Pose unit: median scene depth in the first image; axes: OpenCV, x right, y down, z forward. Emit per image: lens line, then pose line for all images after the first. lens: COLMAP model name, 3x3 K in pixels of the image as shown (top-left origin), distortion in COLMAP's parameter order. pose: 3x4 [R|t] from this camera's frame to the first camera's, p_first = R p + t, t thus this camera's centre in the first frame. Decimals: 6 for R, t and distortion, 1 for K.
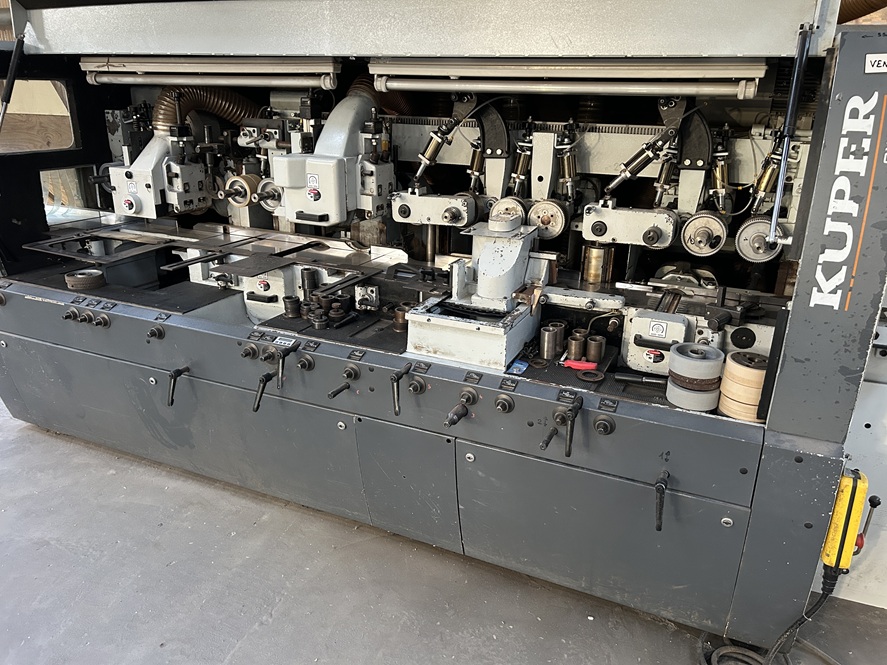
lens RADIAL K [[670.7, 0, 445.8], [0, 670.7, 325.5], [0, 0, 1]] dist [0.005781, -0.016687]
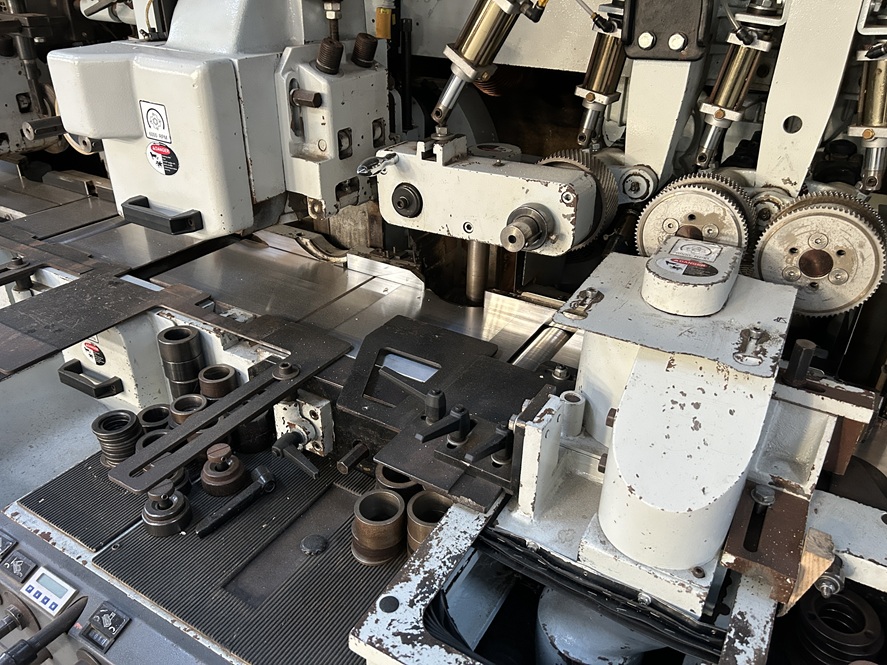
lens RADIAL K [[670.7, 0, 442.8], [0, 670.7, 317.7], [0, 0, 1]] dist [0.005781, -0.016687]
pose [[0.993340, 0.051588, -0.103026, 0.001940], [-0.034604, 0.986459, 0.160314, -0.169055], [0.109901, -0.155682, 0.981675, 0.622325]]
